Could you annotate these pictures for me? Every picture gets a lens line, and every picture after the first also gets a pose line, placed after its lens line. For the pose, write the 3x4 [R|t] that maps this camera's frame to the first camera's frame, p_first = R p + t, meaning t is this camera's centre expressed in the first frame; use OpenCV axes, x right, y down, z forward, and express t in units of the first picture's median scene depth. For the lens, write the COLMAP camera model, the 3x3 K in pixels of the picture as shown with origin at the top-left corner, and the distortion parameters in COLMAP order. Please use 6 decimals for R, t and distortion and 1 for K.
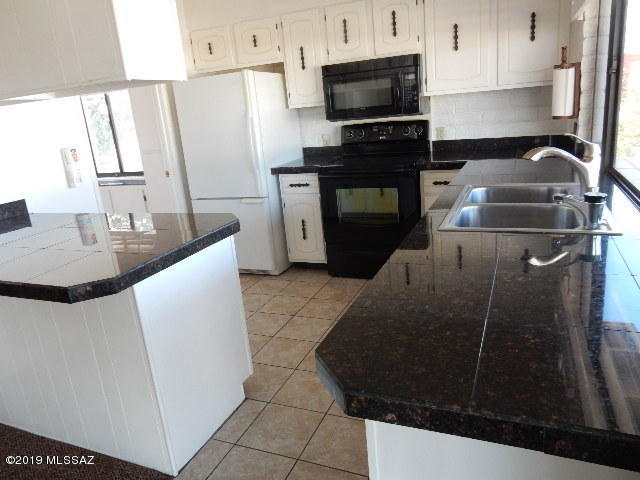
lens RADIAL K [[469.0, 0, 317.5], [0, 469.0, 236.5], [0, 0, 1]] dist [-0.006912, 0.010207]
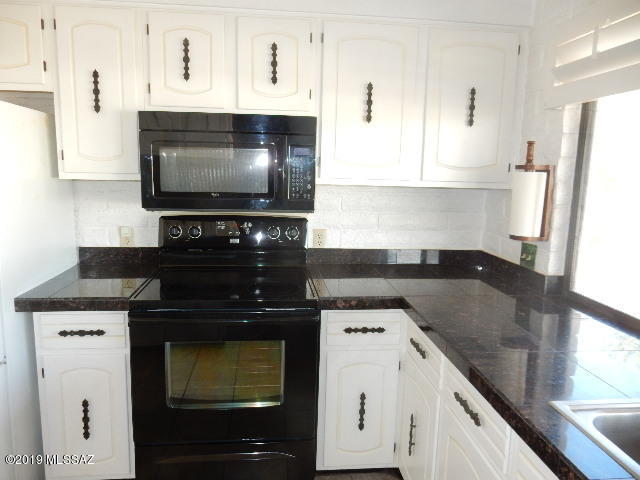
lens RADIAL K [[469.0, 0, 319.6], [0, 469.0, 235.5], [0, 0, 1]] dist [-0.006912, 0.010207]
pose [[0.864986, 0.039041, 0.500275, -0.074621], [0.033302, 0.990304, -0.134863, -0.139789], [-0.500689, 0.133315, 0.855300, 0.447822]]
